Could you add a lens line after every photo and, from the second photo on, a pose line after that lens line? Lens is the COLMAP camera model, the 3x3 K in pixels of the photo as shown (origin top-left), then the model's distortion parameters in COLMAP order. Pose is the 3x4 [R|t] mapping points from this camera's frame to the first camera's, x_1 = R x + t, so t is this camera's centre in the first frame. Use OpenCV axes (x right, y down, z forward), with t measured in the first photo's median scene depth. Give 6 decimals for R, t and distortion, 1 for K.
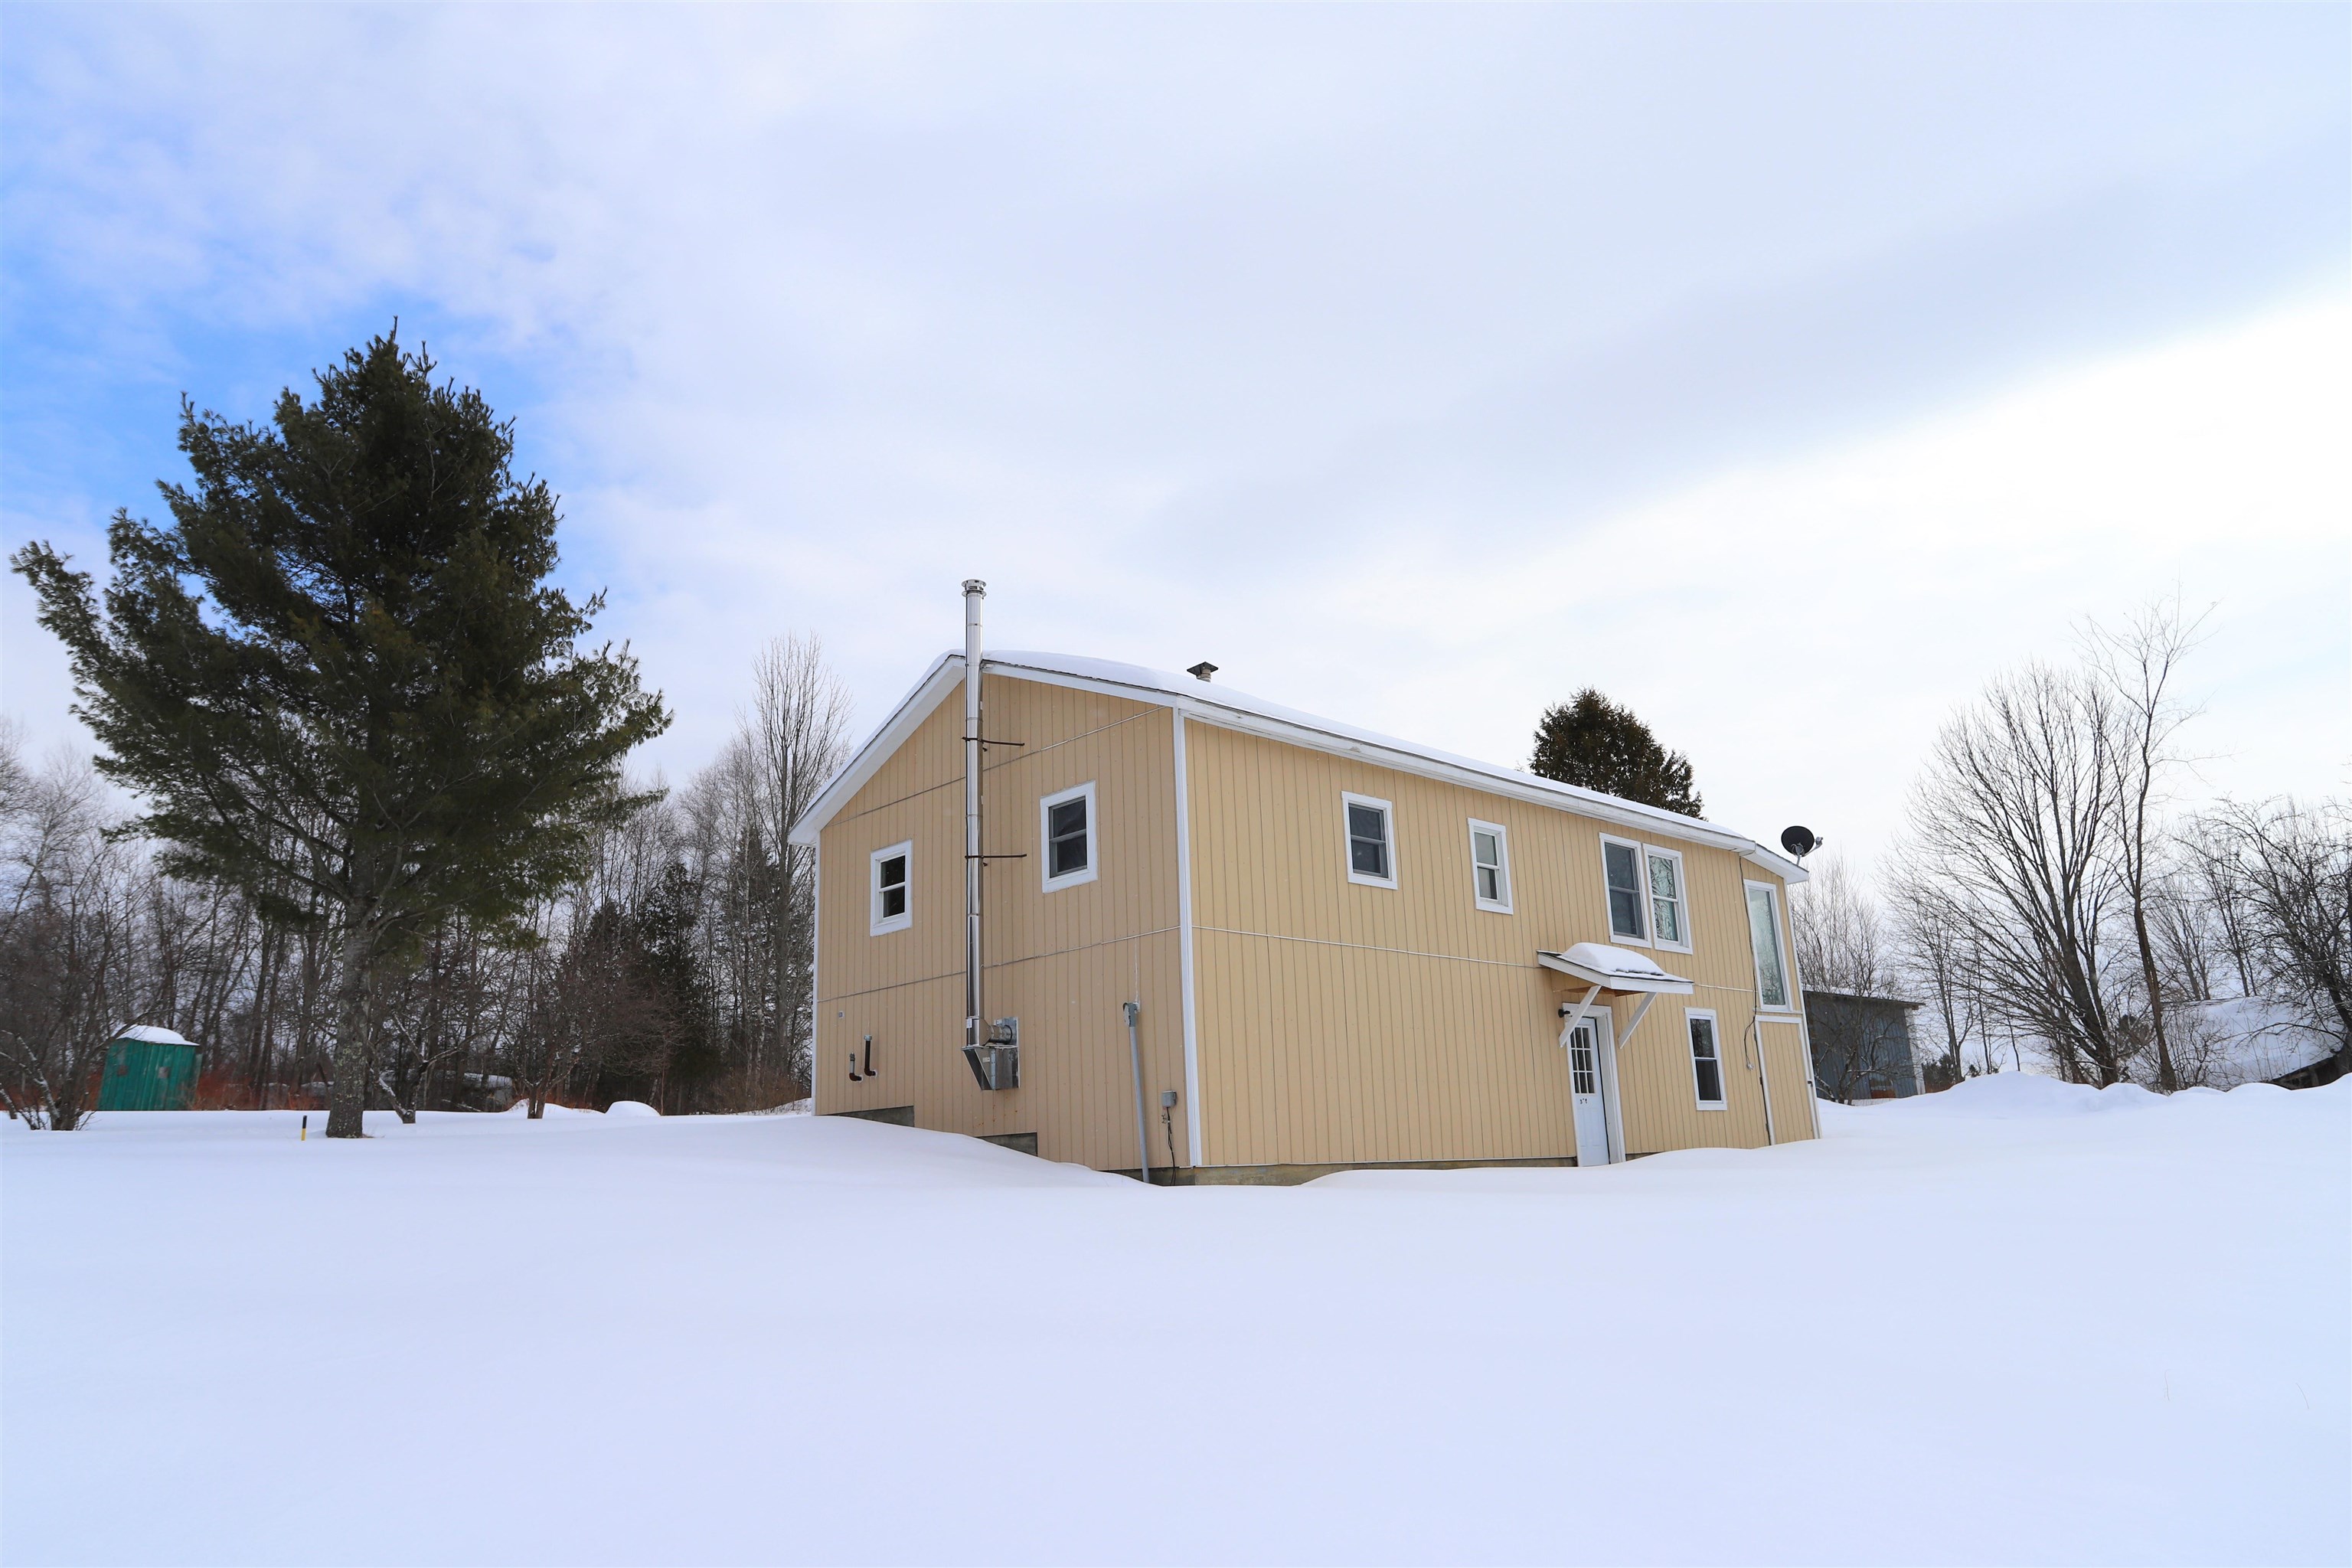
lens RADIAL K [[1492.8, 0, 1176.0], [0, 1492.8, 784.0], [0, 0, 1]] dist [-0.003543, 0.001011]
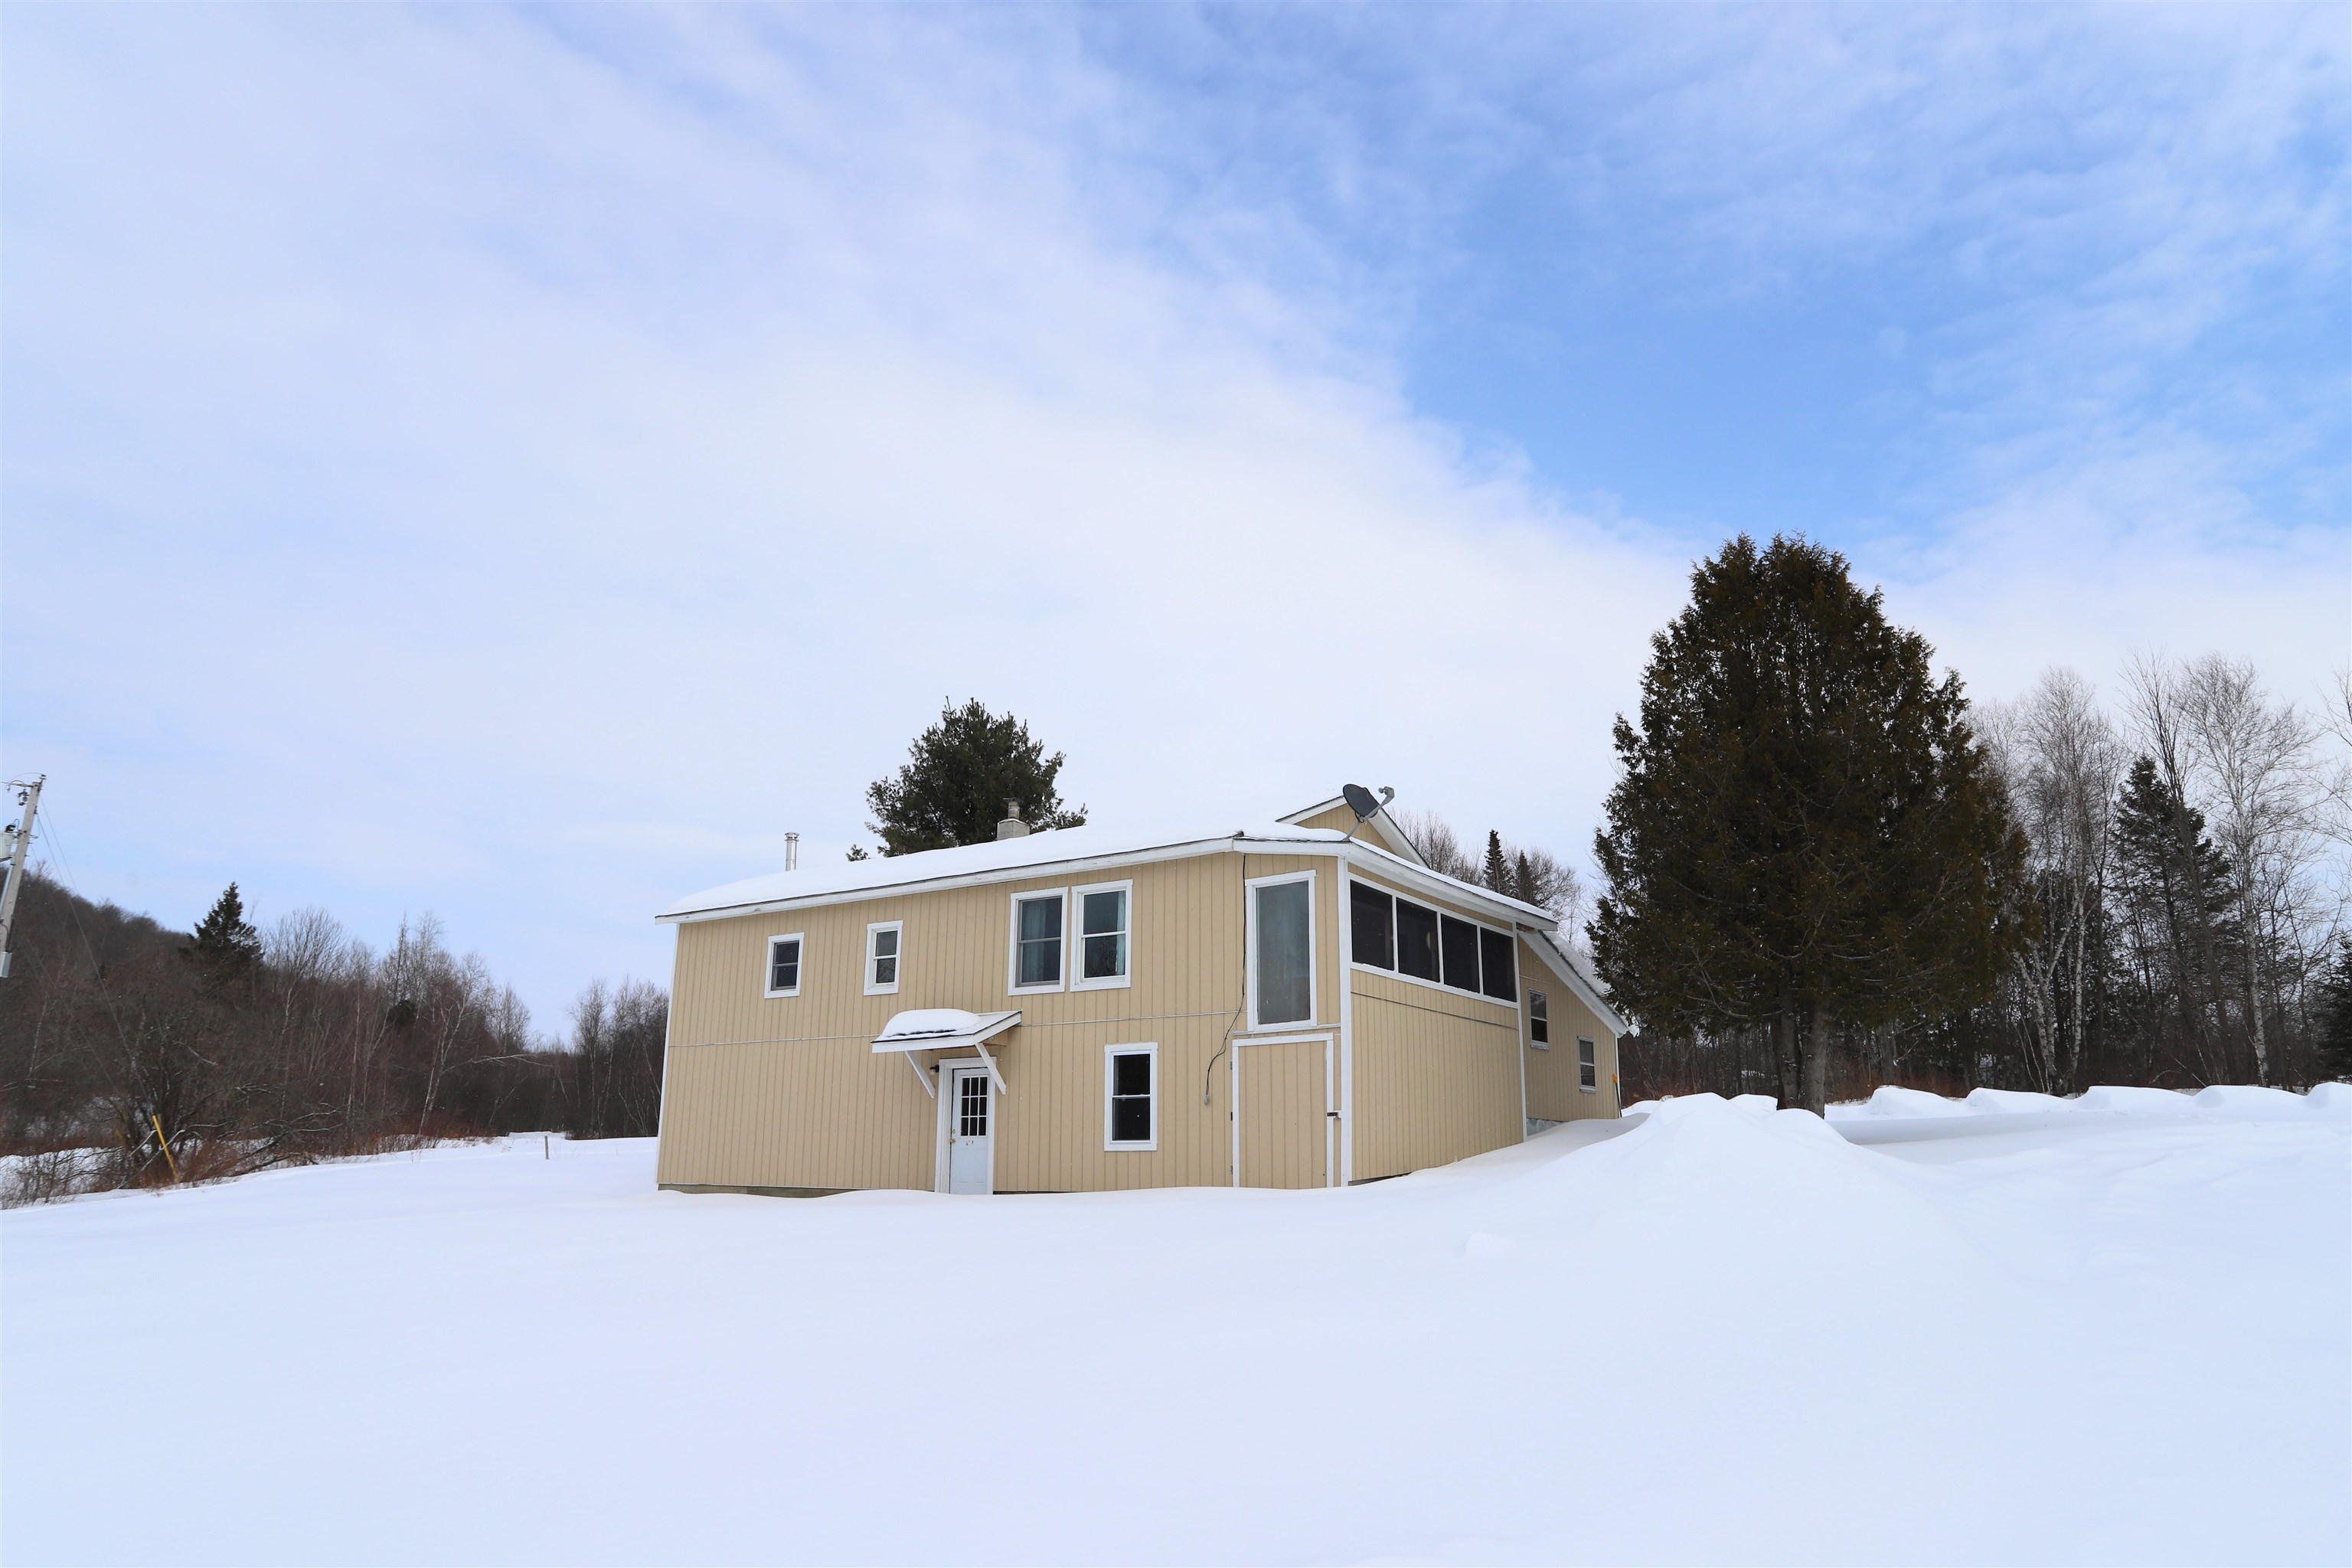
lens RADIAL K [[1506.3, 0, 1176.0], [0, 1506.3, 784.0], [0, 0, 1]] dist [-0.035776, 0.020340]
pose [[0.209316, -0.208653, -0.955327, 1.546428], [0.231023, 0.959864, -0.159026, 0.178030], [0.950166, -0.187416, 0.249119, 0.965356]]
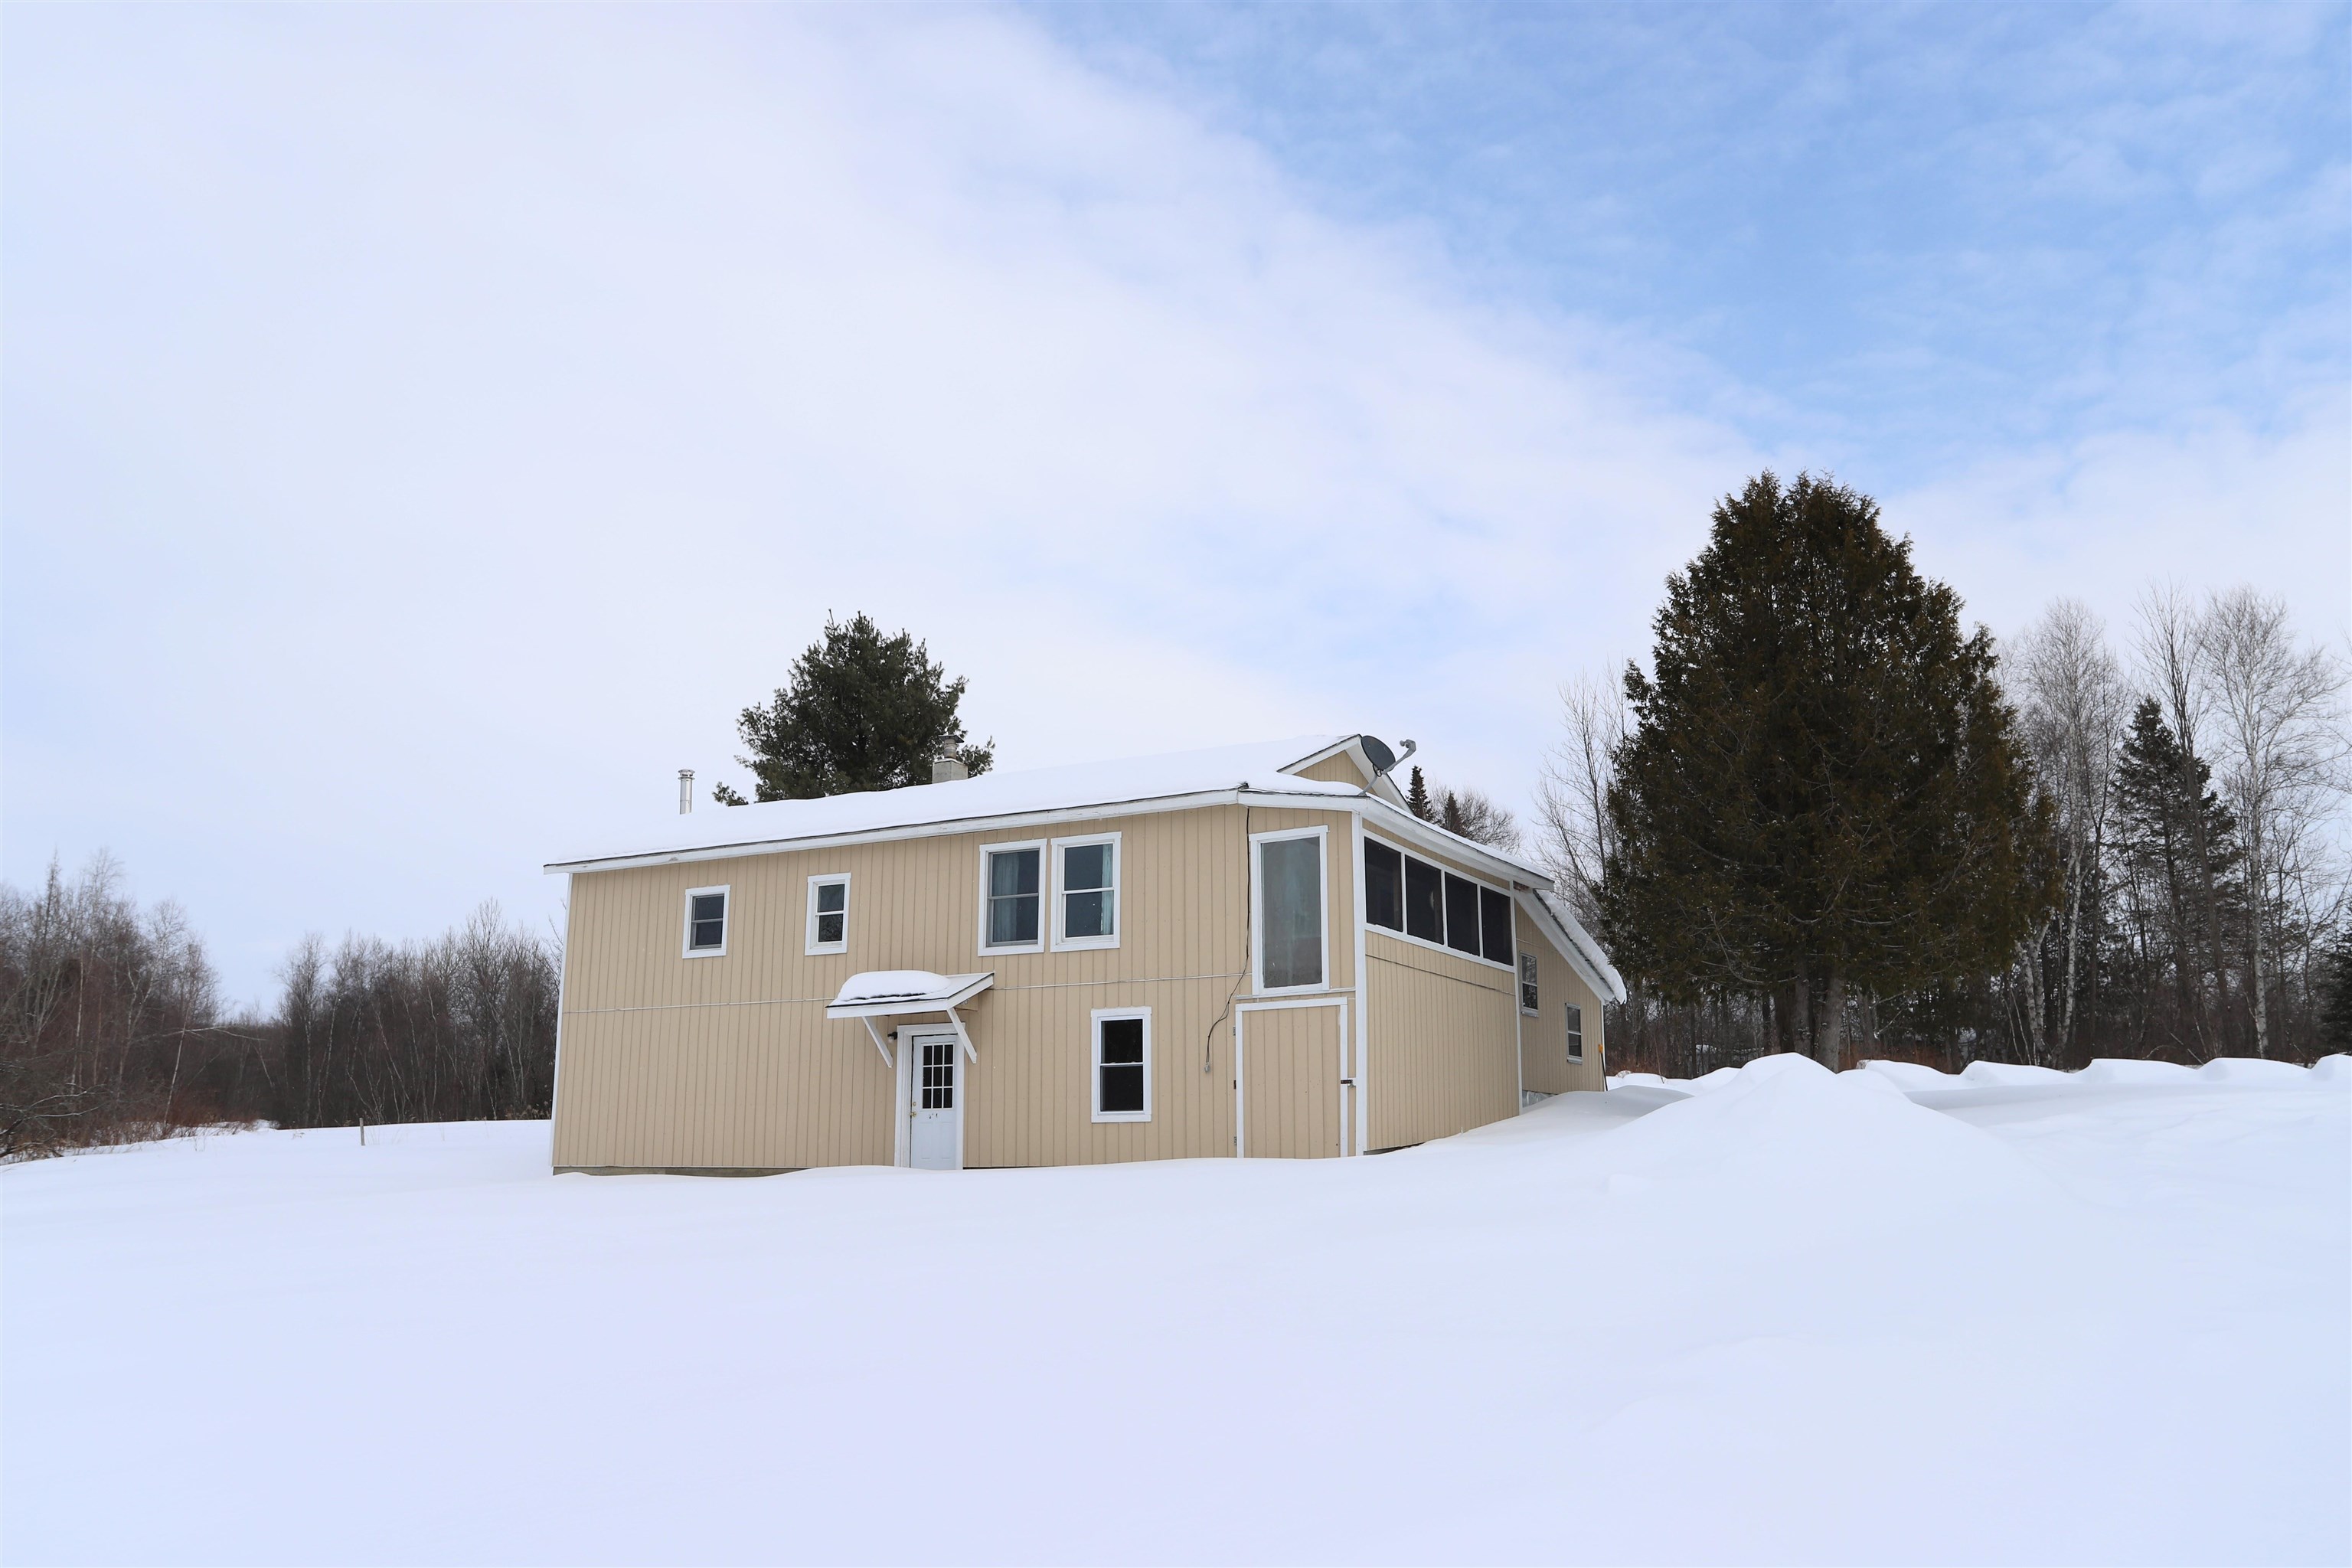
lens RADIAL K [[1826.2, 0, 1176.0], [0, 1826.2, 784.0], [0, 0, 1]] dist [-0.001194, 0.002699]
pose [[0.300821, -0.161099, -0.939975, 1.658762], [0.227618, 0.969273, -0.093276, 0.153440], [0.926119, -0.185895, 0.328247, 0.822631]]
